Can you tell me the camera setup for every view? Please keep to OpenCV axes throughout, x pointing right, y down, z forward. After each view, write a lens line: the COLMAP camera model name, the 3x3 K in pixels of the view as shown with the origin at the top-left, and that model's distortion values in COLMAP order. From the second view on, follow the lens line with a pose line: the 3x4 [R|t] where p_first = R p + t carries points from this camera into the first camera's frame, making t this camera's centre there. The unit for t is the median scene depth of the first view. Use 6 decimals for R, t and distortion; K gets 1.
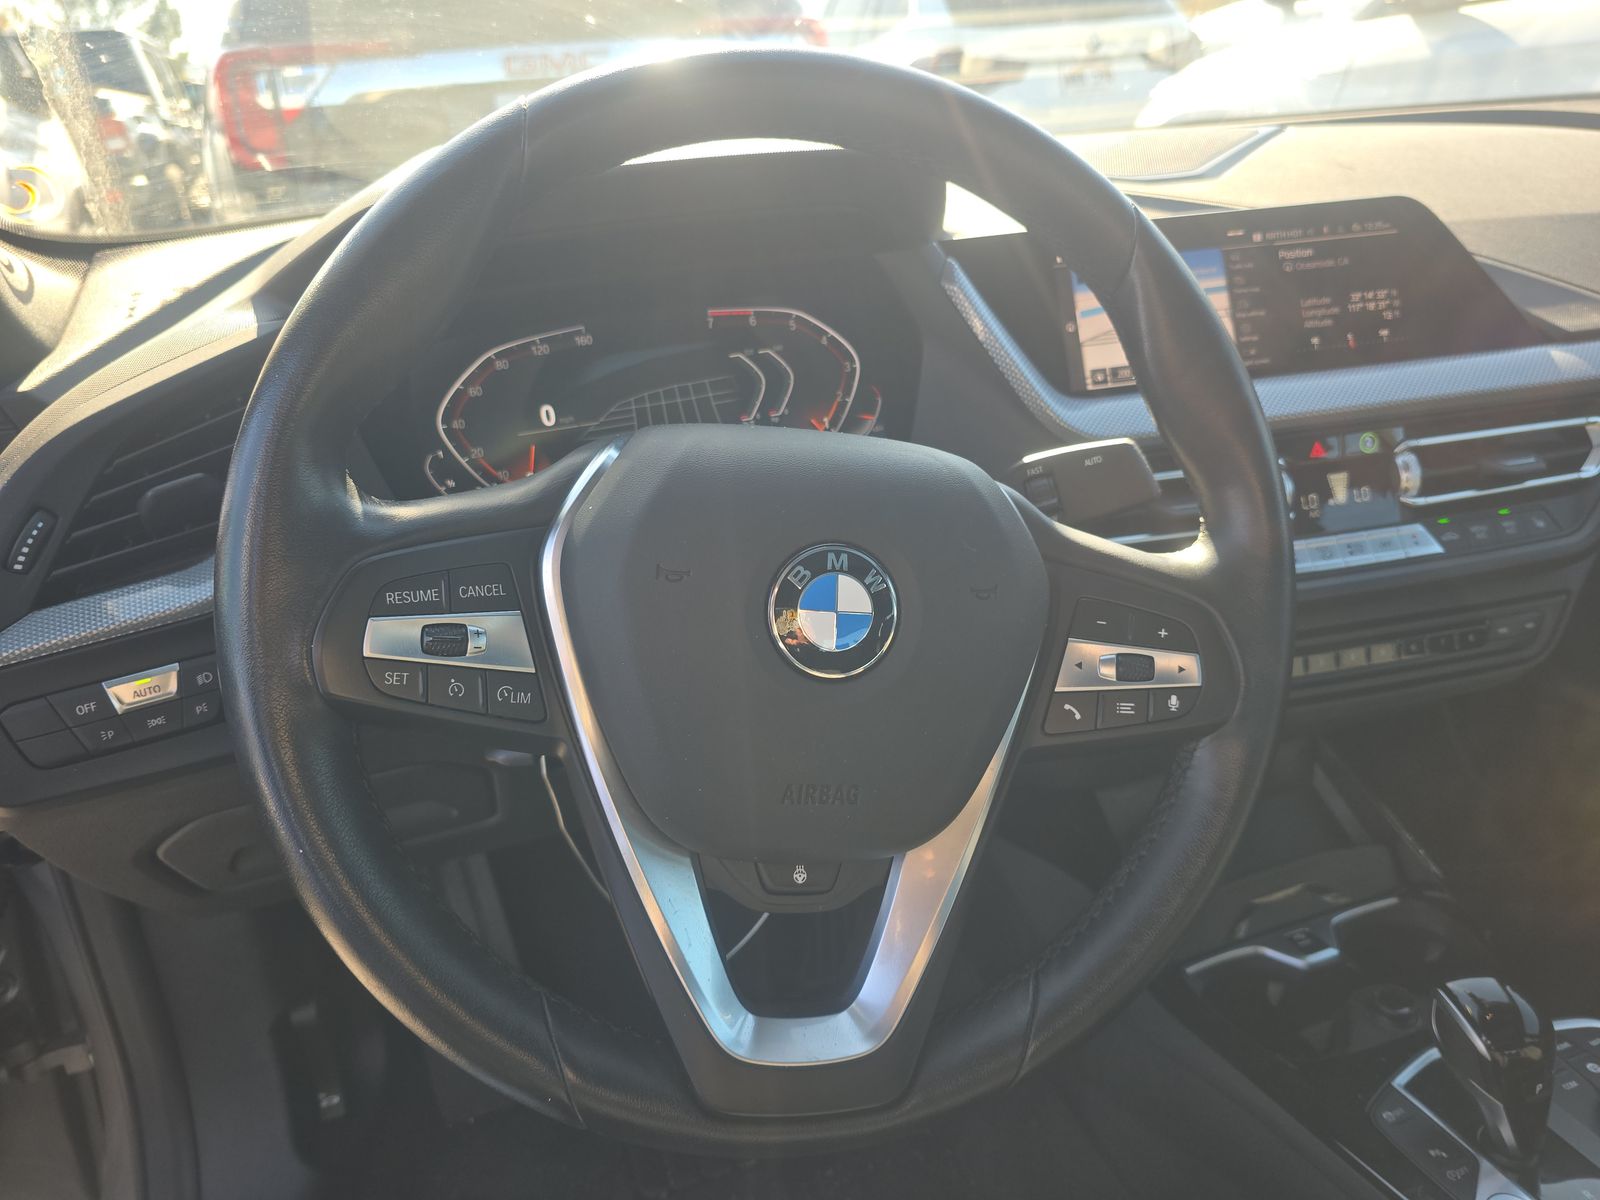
lens RADIAL K [[1099.7, 0, 792.7], [0, 1099.7, 604.8], [0, 0, 1]] dist [0.066633, -0.091993]
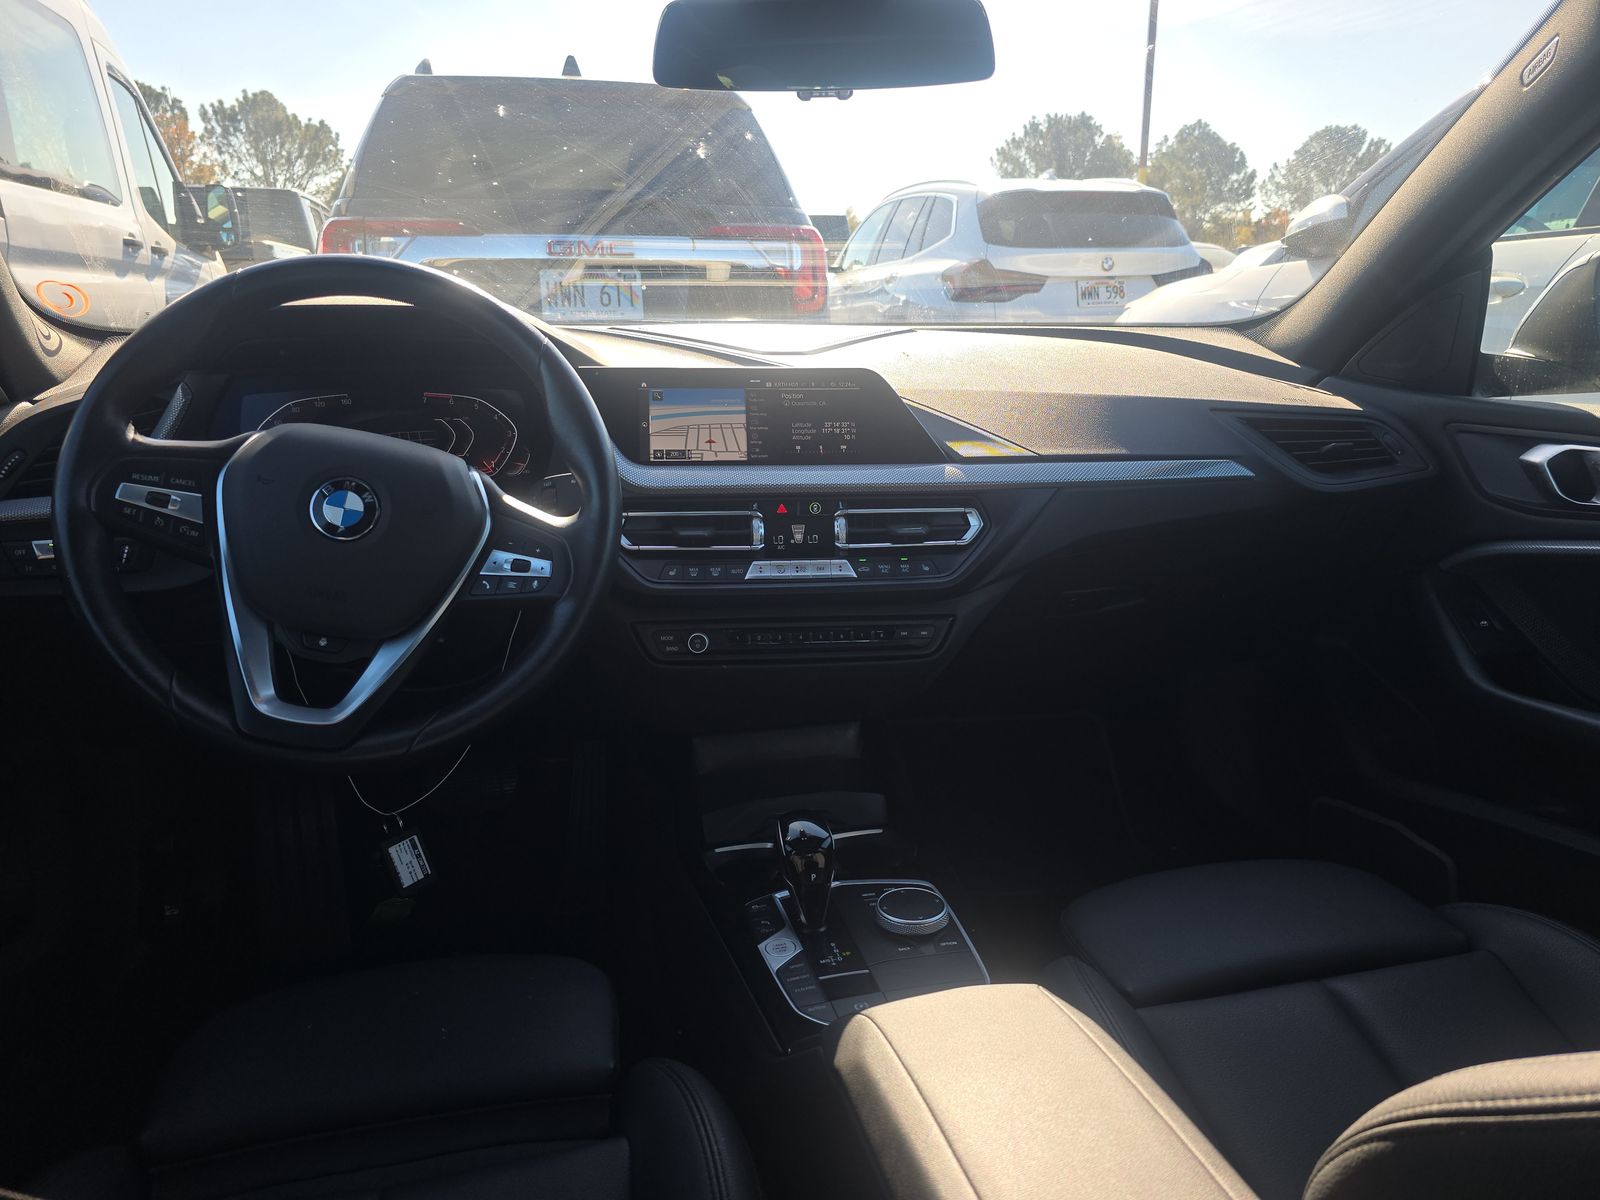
lens RADIAL K [[1083.6, 0, 800.0], [0, 1083.6, 600.0], [0, 0, 1]] dist [0.083530, -0.089346]
pose [[0.992596, 0.095155, -0.075491, 0.676271], [-0.105382, 0.983702, -0.145687, 0.245903], [0.060398, 0.152563, 0.986446, -0.624910]]
